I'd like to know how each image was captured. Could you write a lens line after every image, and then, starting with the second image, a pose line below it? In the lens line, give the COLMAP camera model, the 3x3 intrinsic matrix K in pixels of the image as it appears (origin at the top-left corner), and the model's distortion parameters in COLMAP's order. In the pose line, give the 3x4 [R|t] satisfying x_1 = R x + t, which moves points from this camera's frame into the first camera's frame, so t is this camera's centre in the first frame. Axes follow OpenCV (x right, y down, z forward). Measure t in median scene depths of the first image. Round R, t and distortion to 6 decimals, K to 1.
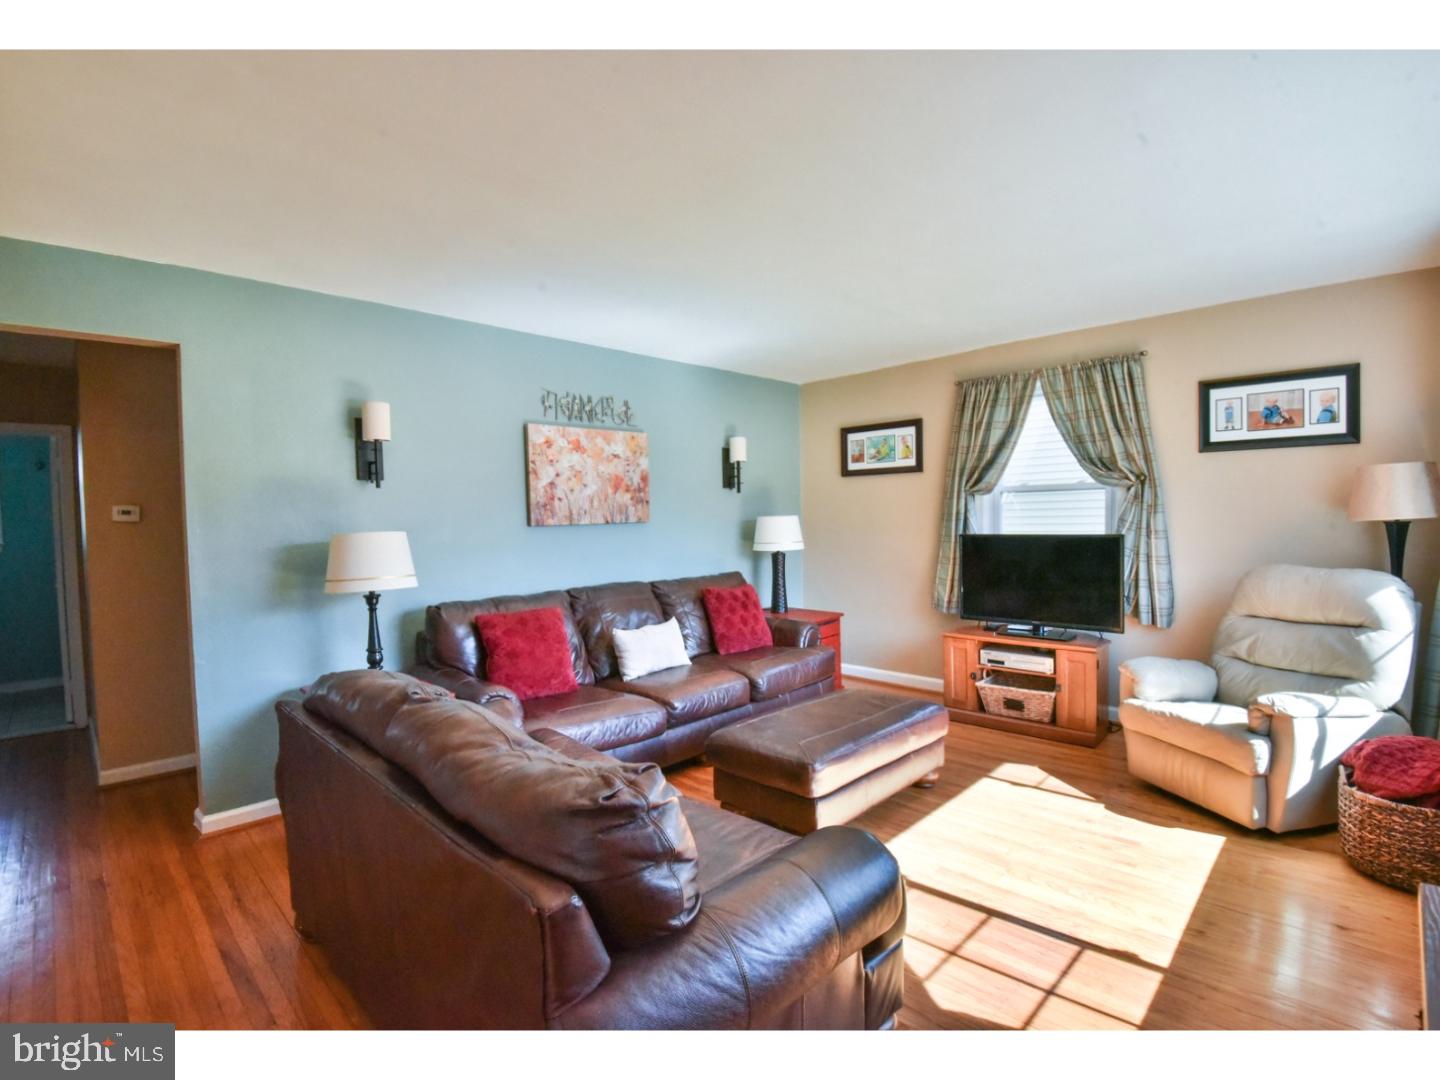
lens RADIAL K [[671.2, 0, 714.6], [0, 671.2, 544.9], [0, 0, 1]] dist [-0.003078, -0.026872]
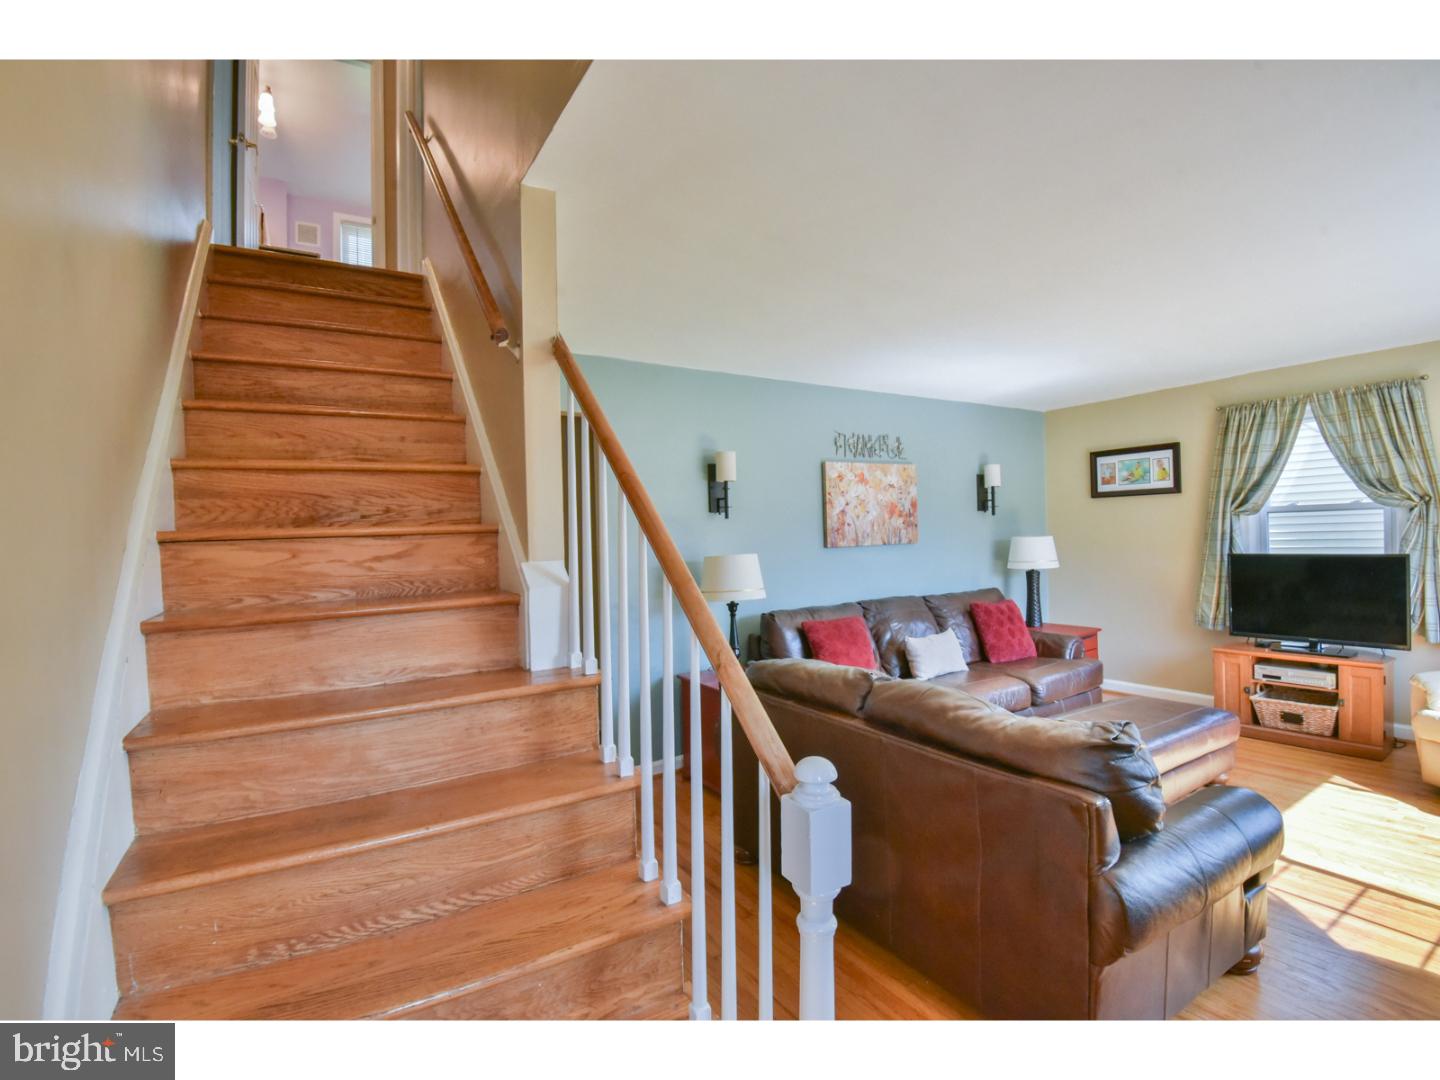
lens RADIAL K [[670.3, 0, 720.0], [0, 670.3, 540.0], [0, 0, 1]] dist [-0.039385, -0.004903]
pose [[0.971657, -0.005487, -0.236332, -0.168263], [-0.001599, 0.999555, -0.029782, -0.005902], [0.236391, 0.029316, 0.971216, -0.179363]]
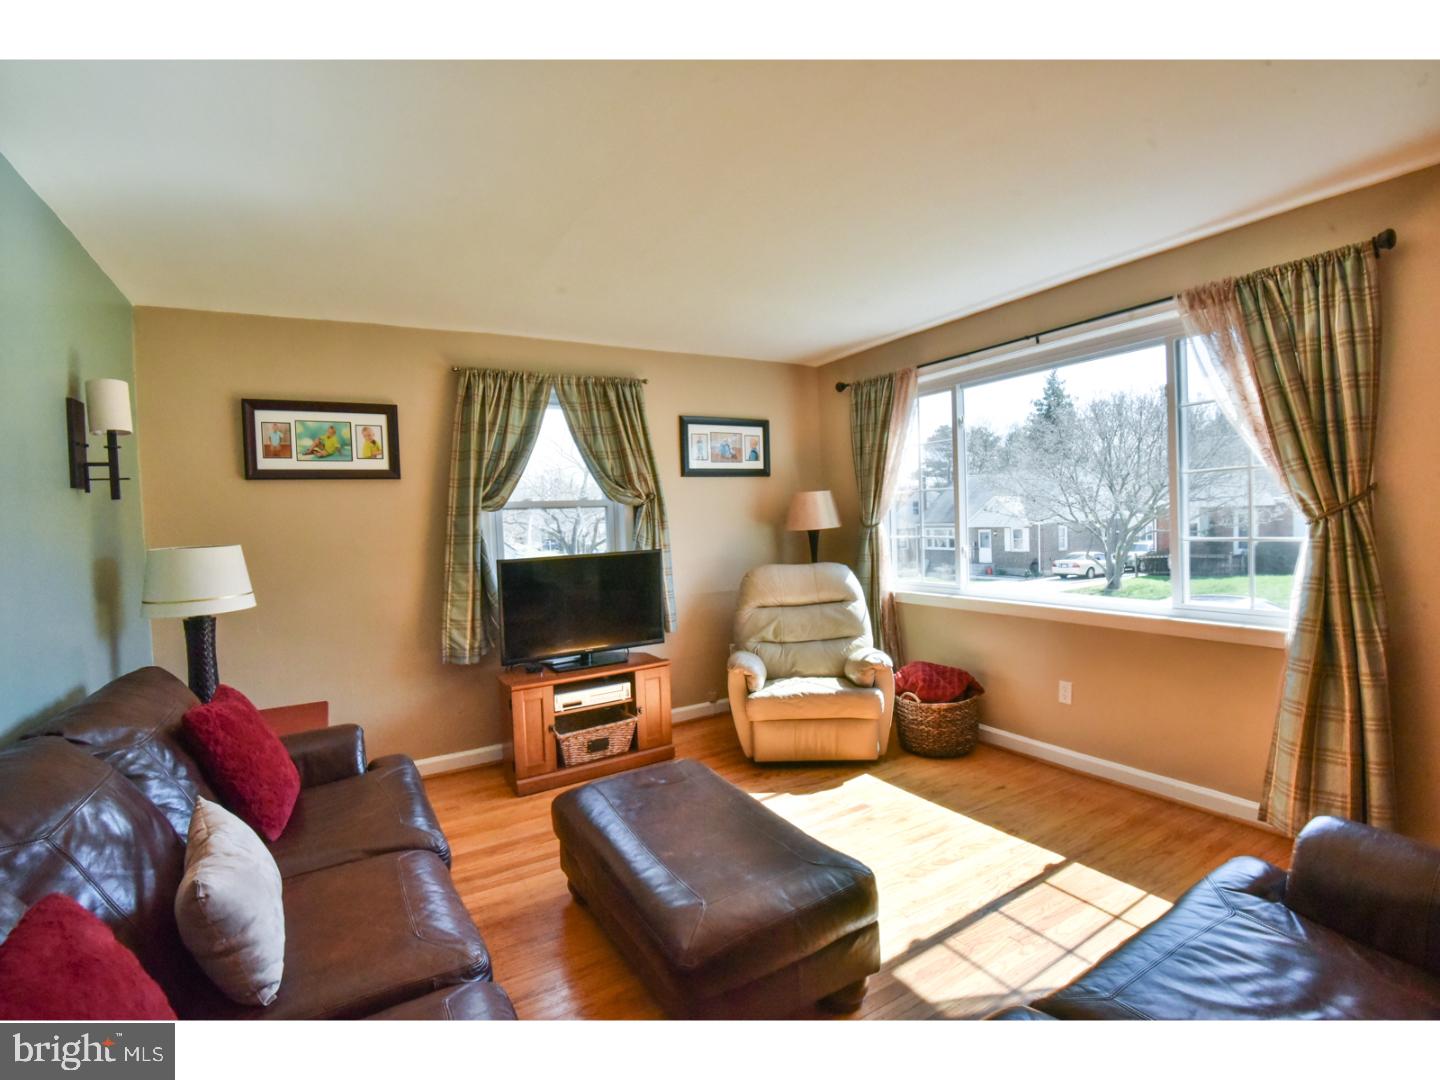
lens RADIAL K [[671.2, 0, 714.6], [0, 671.2, 544.9], [0, 0, 1]] dist [-0.003078, -0.026872]
pose [[0.262356, -0.029477, 0.964521, -0.351475], [0.072688, 0.997297, 0.010707, -0.025158], [-0.962230, 0.067300, 0.263789, 0.573098]]
